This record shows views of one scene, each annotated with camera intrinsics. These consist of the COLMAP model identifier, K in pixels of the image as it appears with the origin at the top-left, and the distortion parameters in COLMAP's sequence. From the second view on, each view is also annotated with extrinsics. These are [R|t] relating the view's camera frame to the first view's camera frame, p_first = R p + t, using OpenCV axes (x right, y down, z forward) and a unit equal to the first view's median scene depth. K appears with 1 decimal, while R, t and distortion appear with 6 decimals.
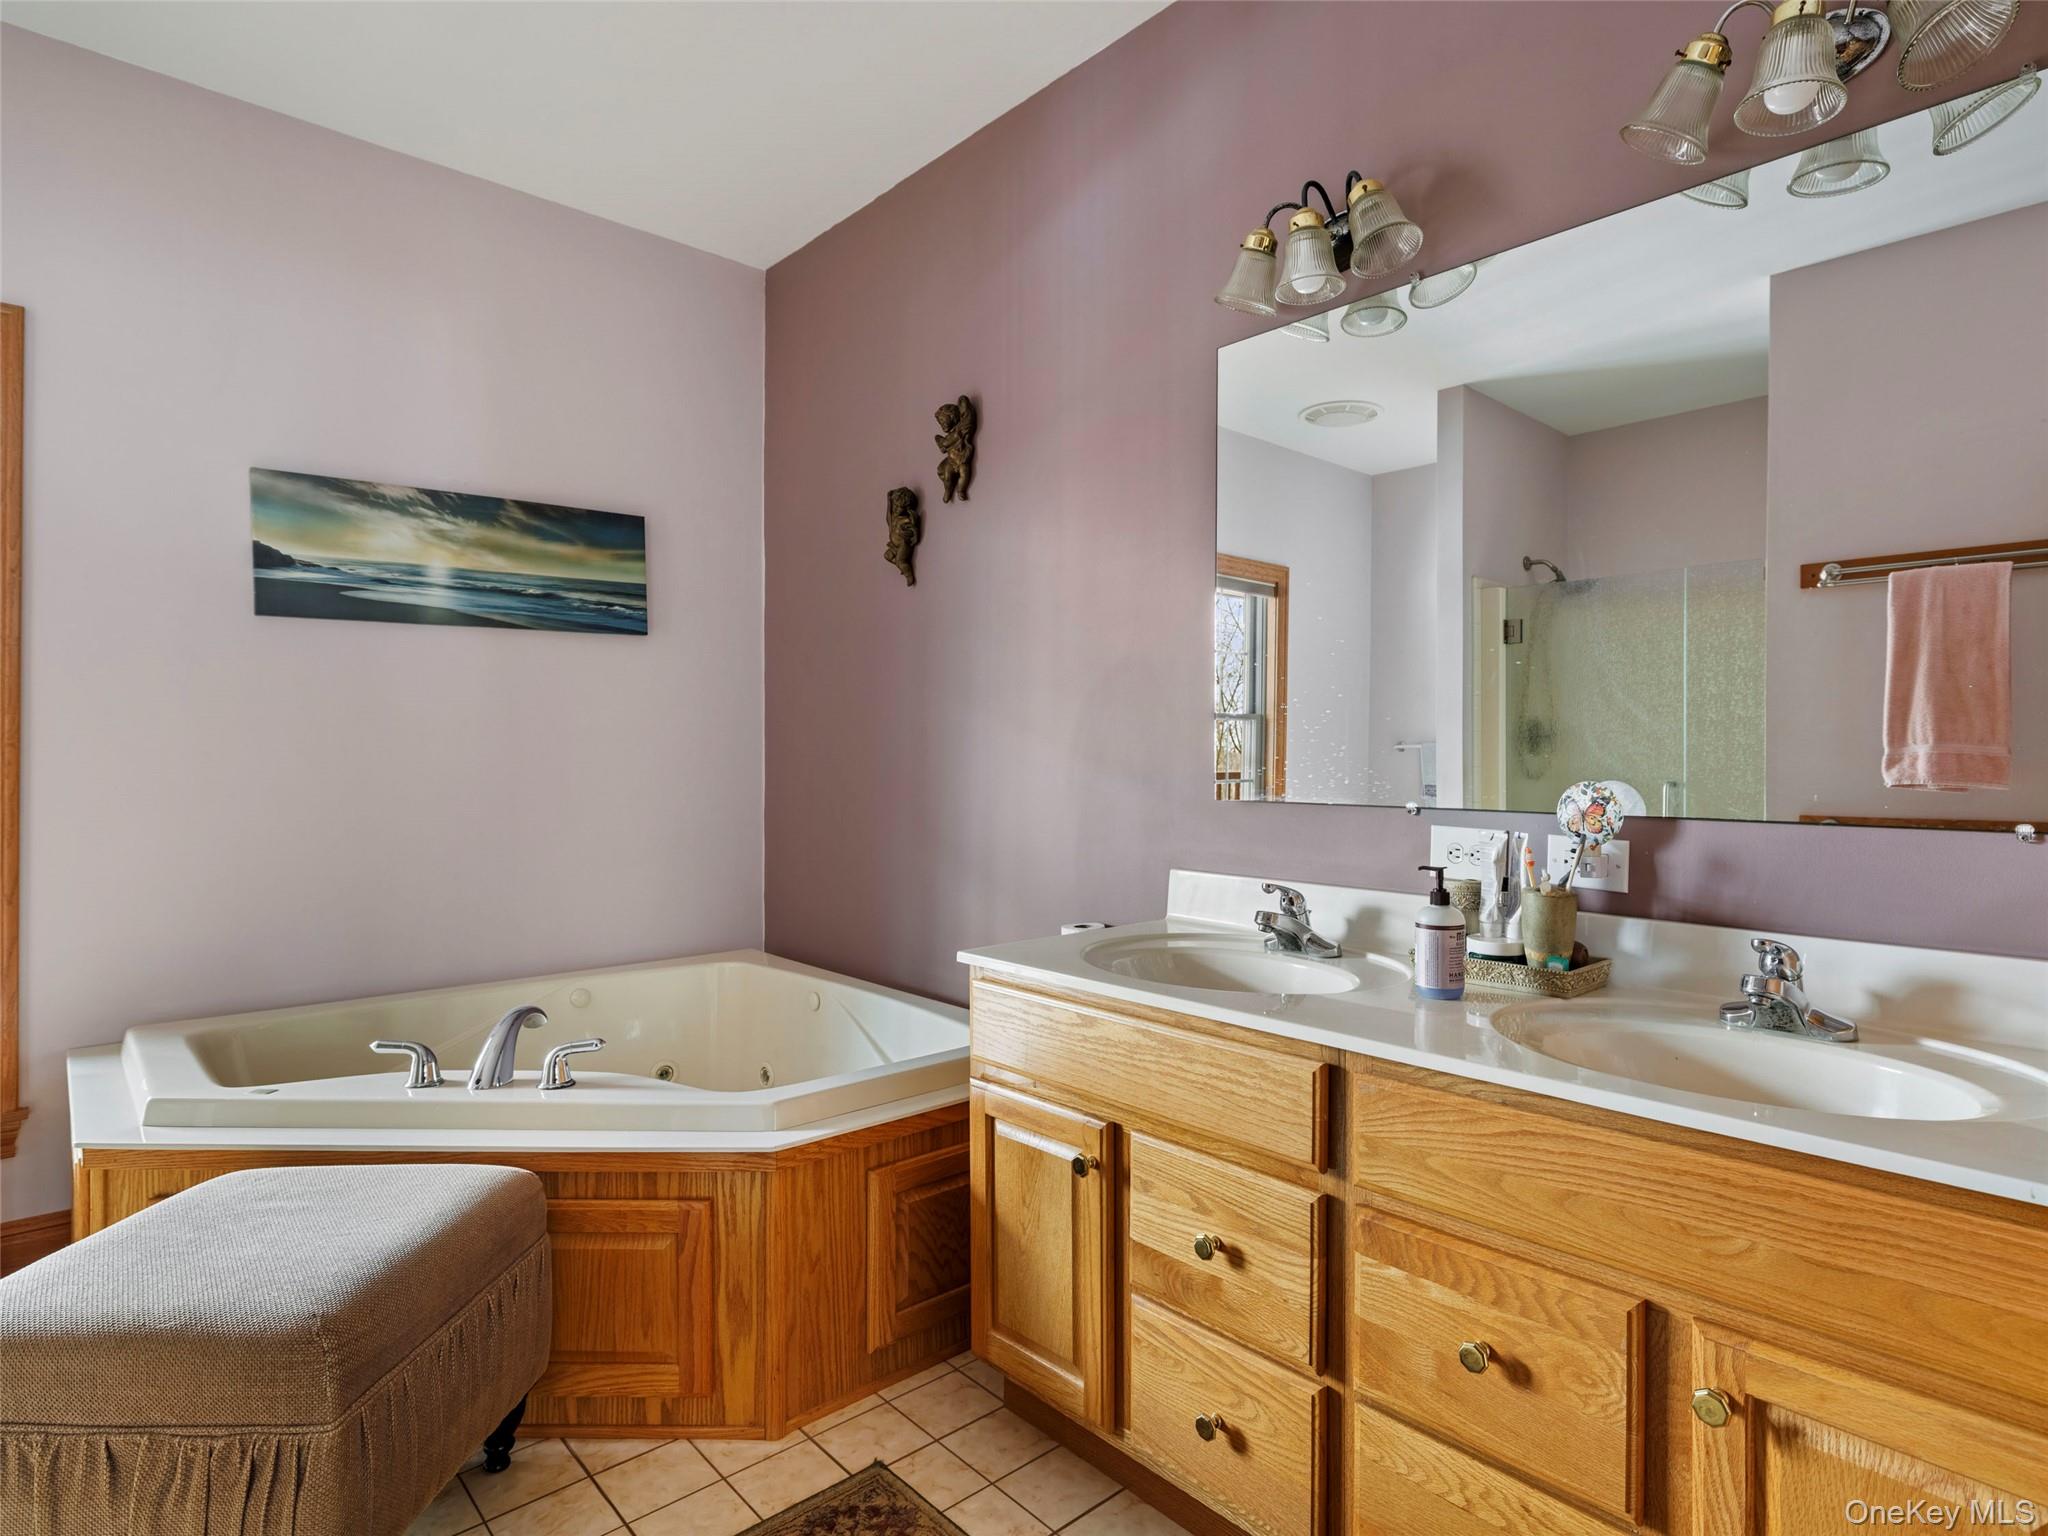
lens RADIAL K [[968.5, 0, 1025.7], [0, 968.5, 763.5], [0, 0, 1]] dist [0.000509, 0.000081]
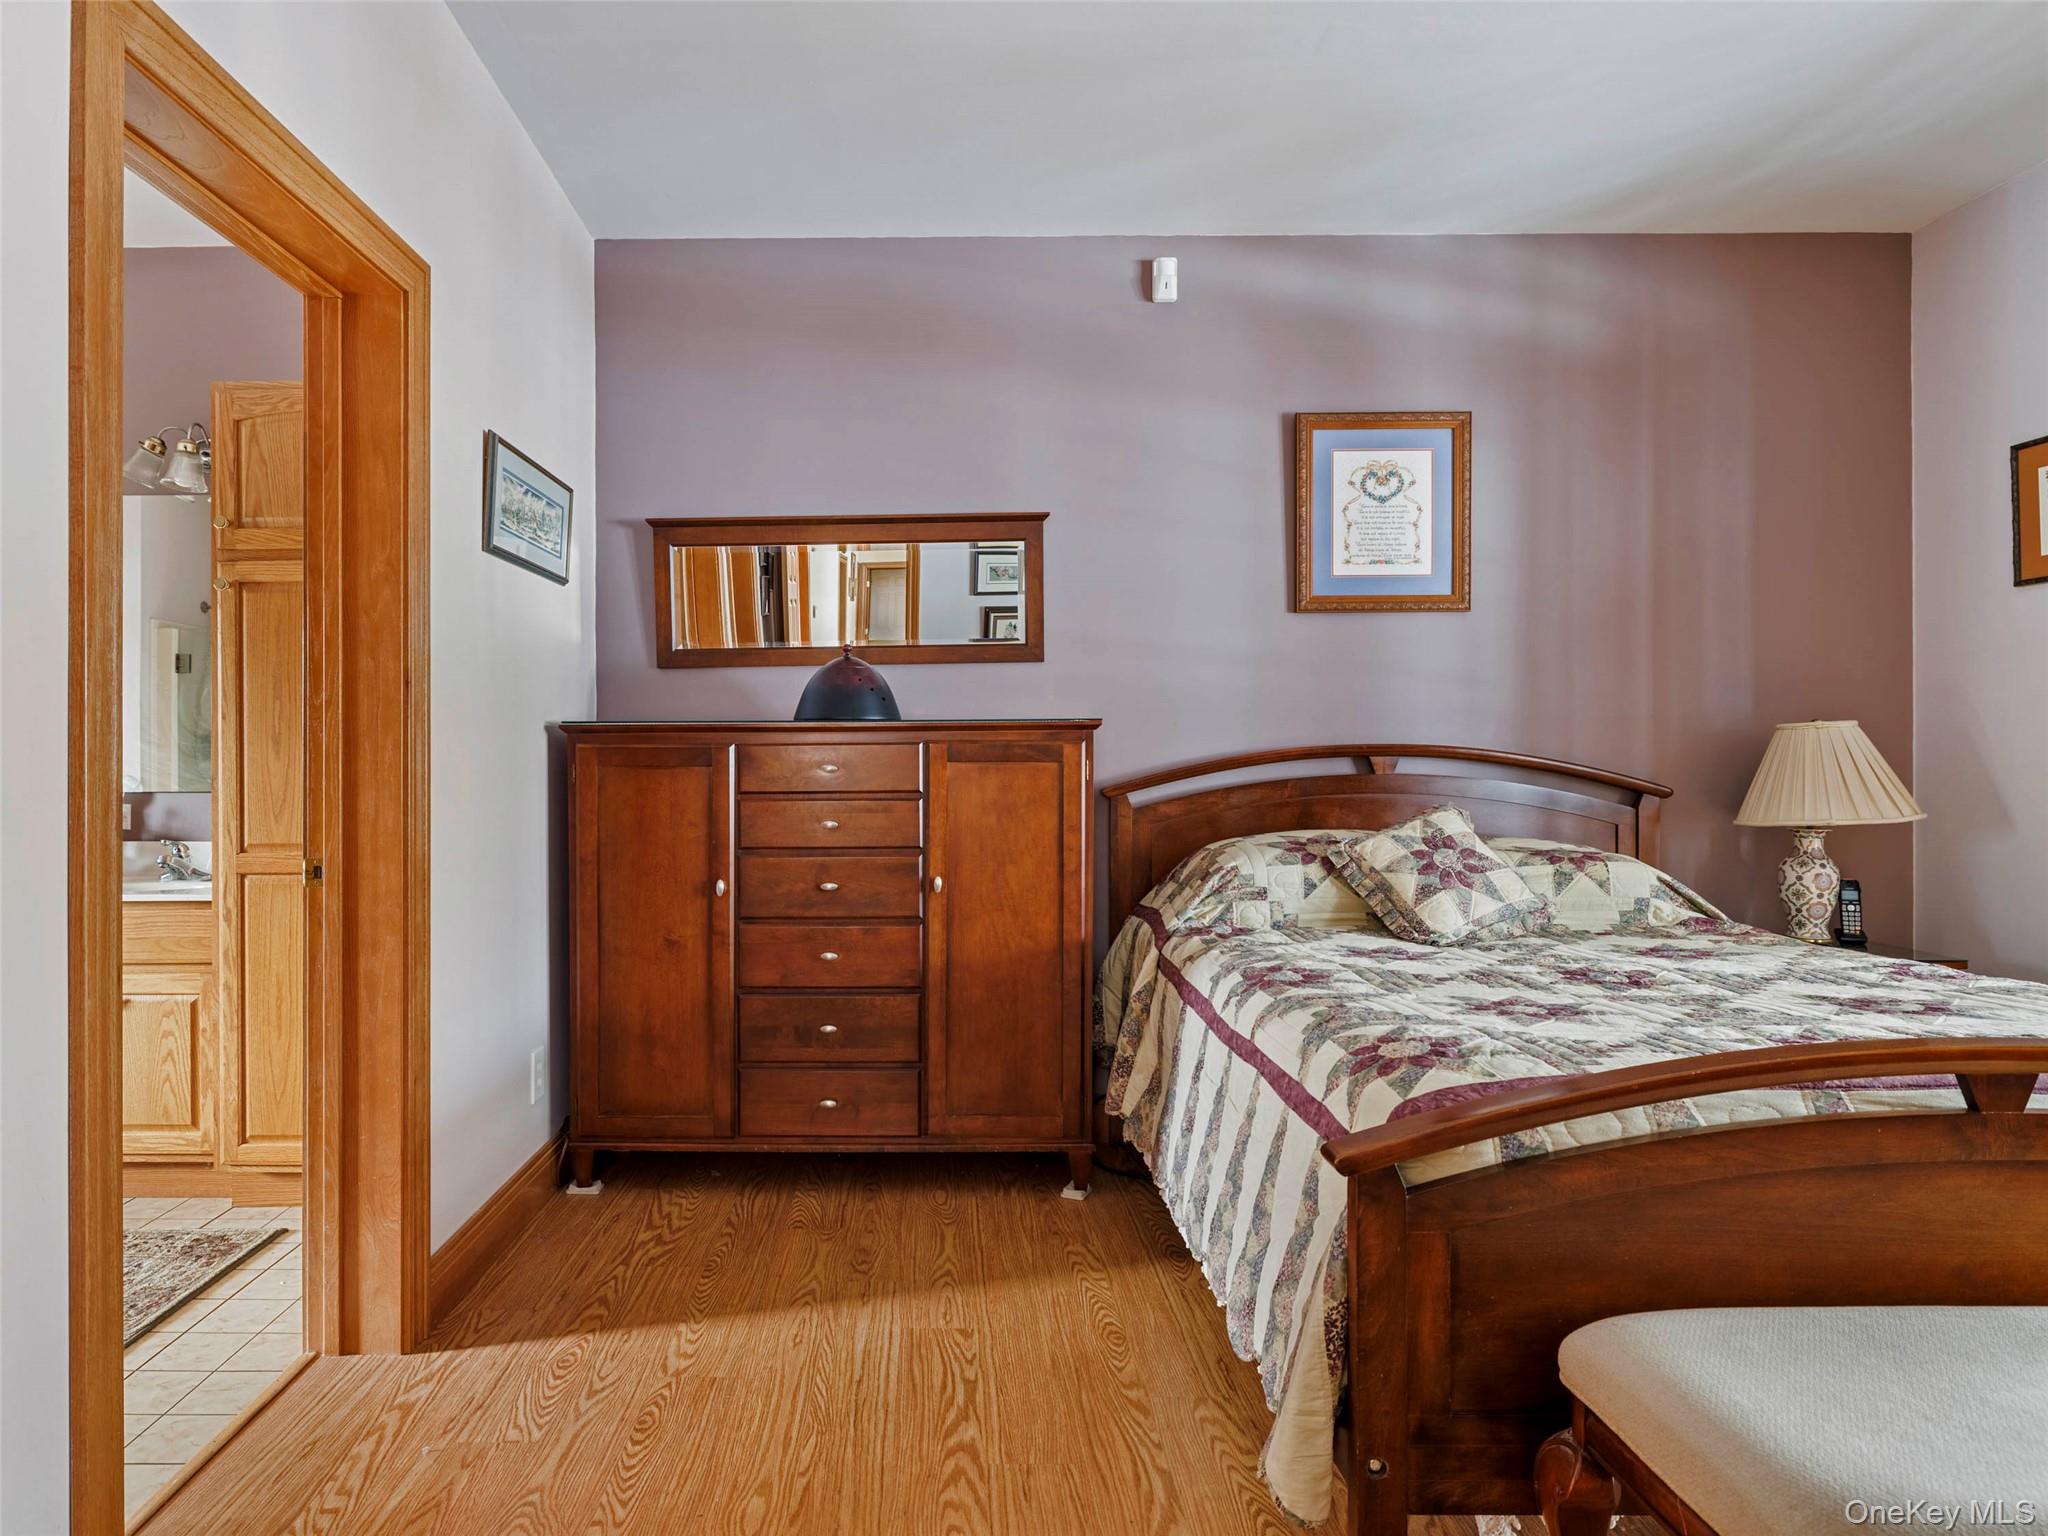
lens RADIAL K [[1249.6, 0, 1004.6], [0, 1249.6, 745.9], [0, 0, 1]] dist [0.000320, 0.001926]
pose [[0.613996, -0.005177, 0.789292, -0.343562], [0.014715, 0.999880, -0.004888, -0.004601], [-0.789172, 0.014616, 0.613998, -2.157064]]
